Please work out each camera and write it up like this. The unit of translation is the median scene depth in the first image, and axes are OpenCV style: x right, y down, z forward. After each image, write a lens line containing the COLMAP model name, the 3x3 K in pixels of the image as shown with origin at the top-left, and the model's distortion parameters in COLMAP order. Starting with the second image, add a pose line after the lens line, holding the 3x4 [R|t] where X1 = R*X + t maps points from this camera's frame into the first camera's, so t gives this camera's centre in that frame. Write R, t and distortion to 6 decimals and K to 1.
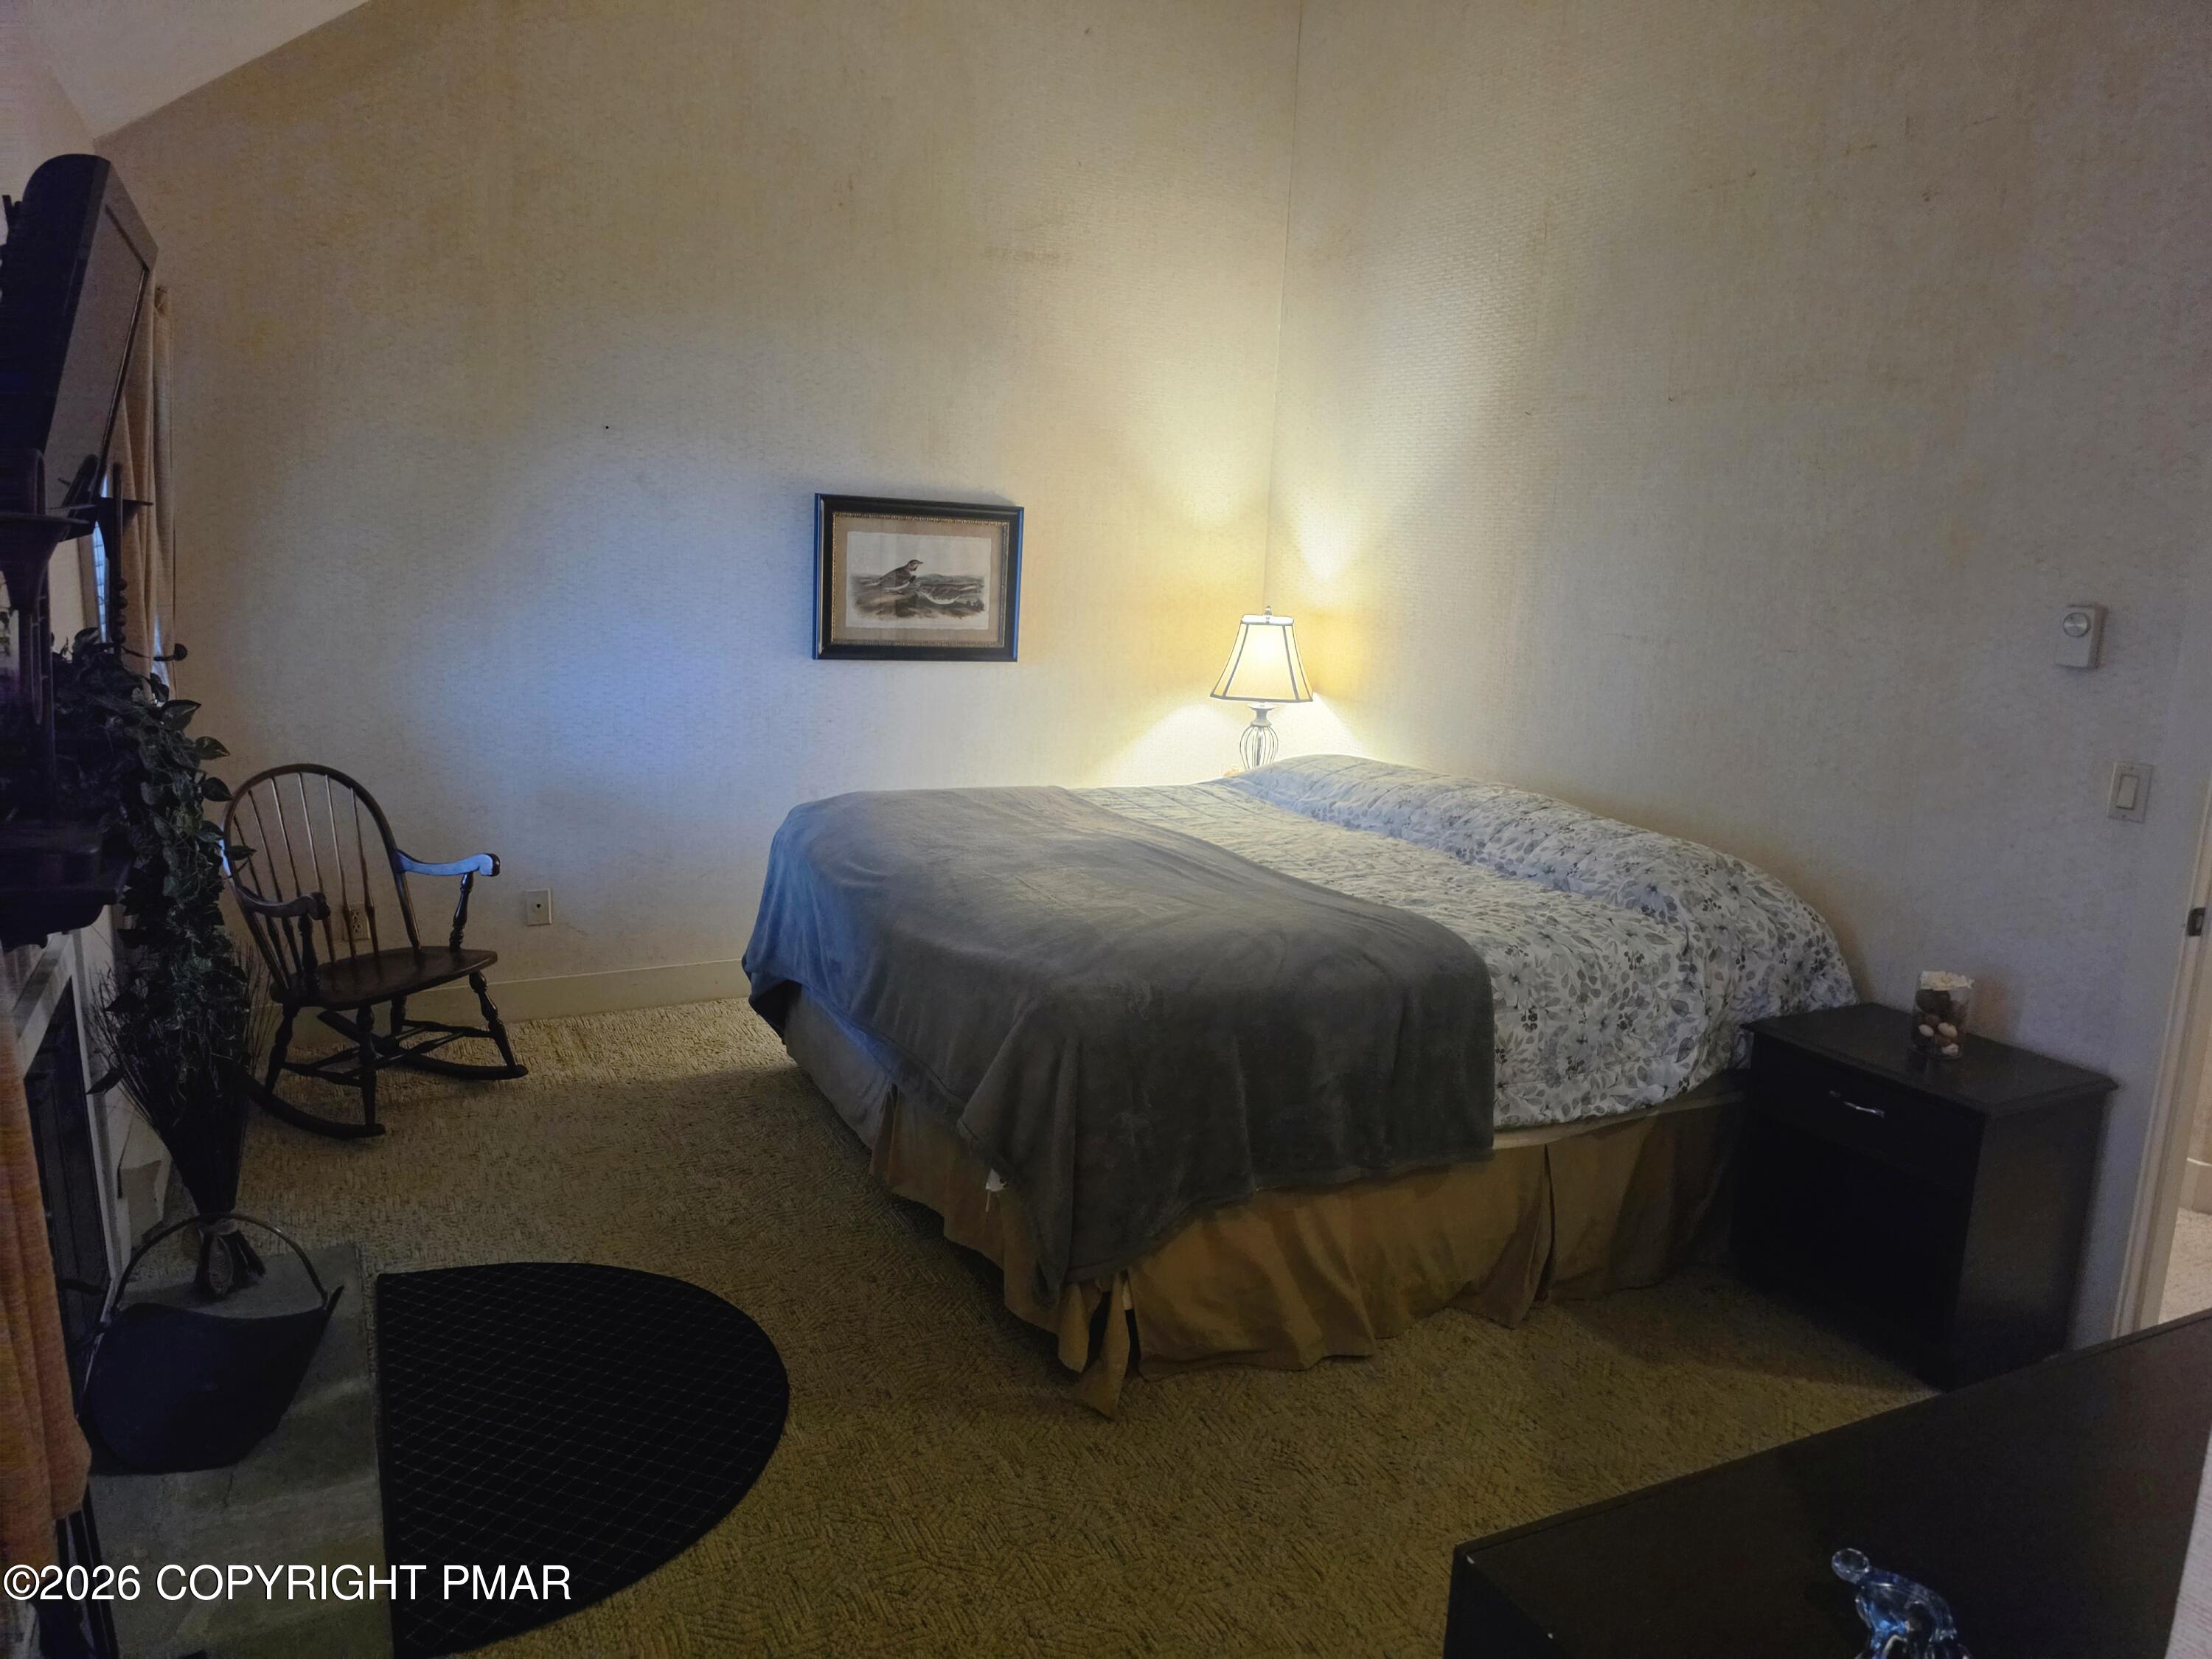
lens RADIAL K [[1519.5, 0, 1098.1], [0, 1519.5, 820.0], [0, 0, 1]] dist [0.089653, -0.108257]
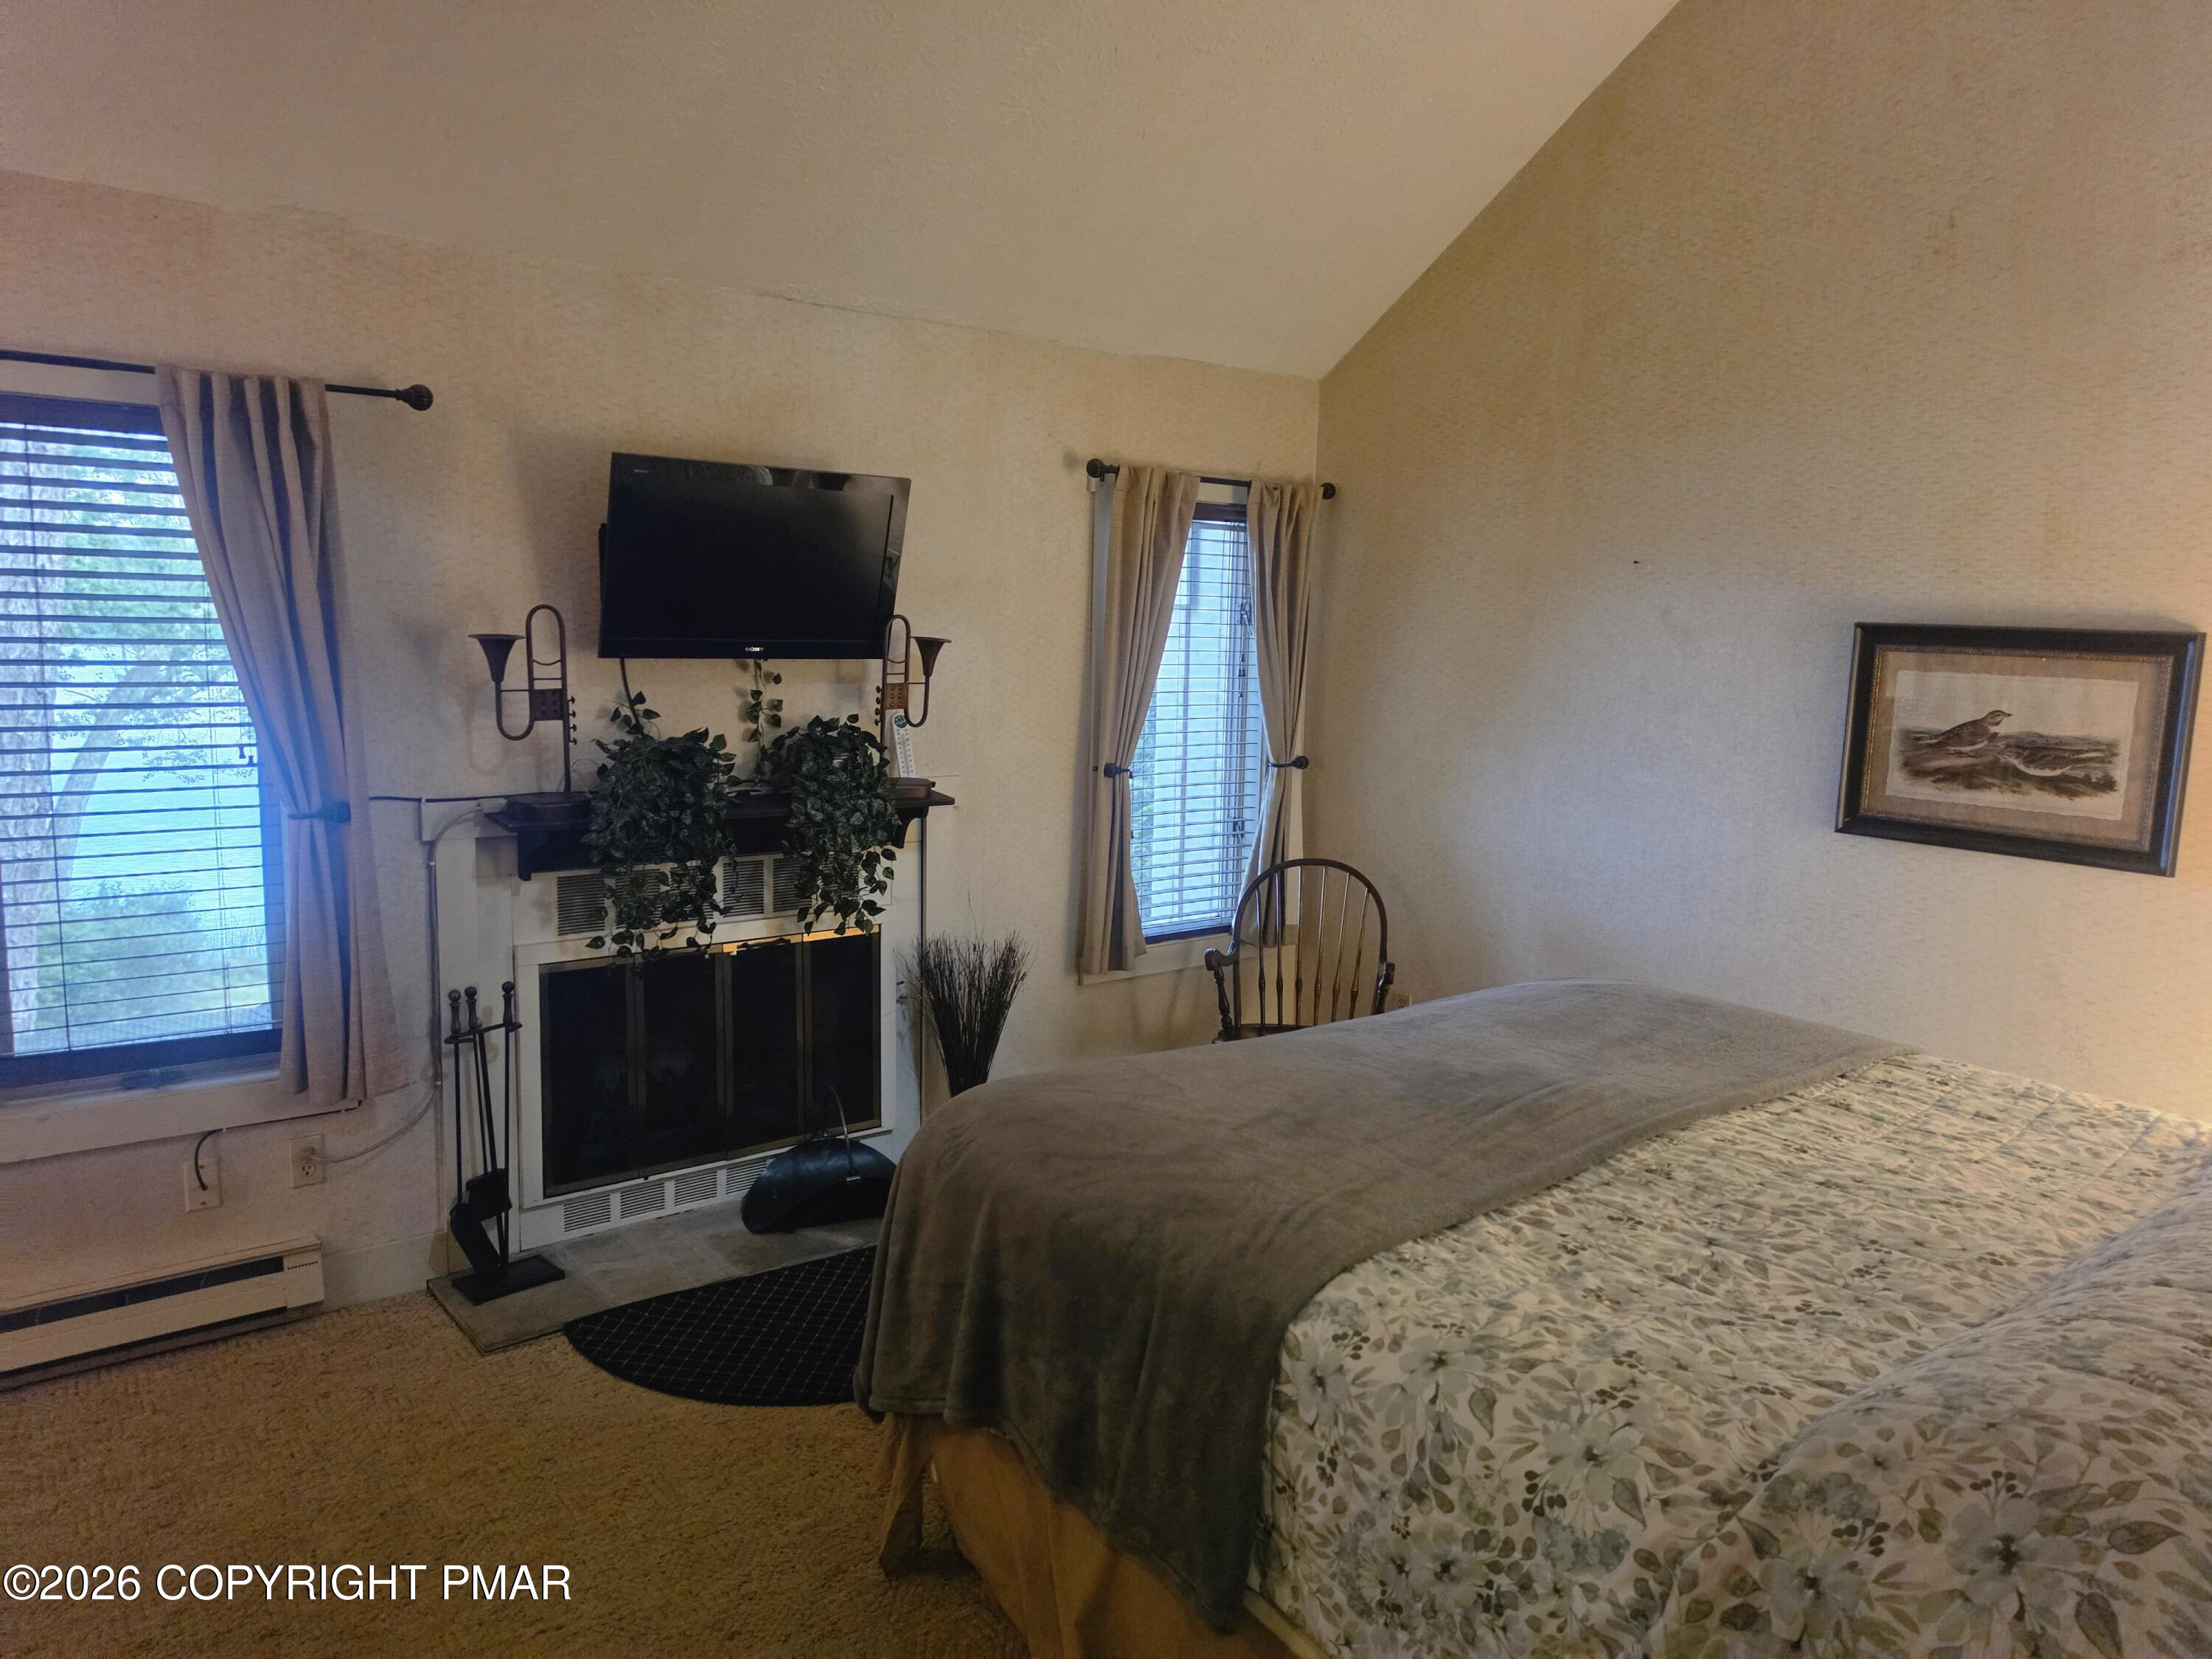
lens RADIAL K [[1519.5, 0, 1098.1], [0, 1519.5, 820.0], [0, 0, 1]] dist [0.089653, -0.108257]
pose [[0.207233, 0.096215, -0.973549, 0.511809], [-0.201091, 0.978091, 0.053859, -0.078269], [0.957401, 0.184611, 0.222041, 0.466345]]
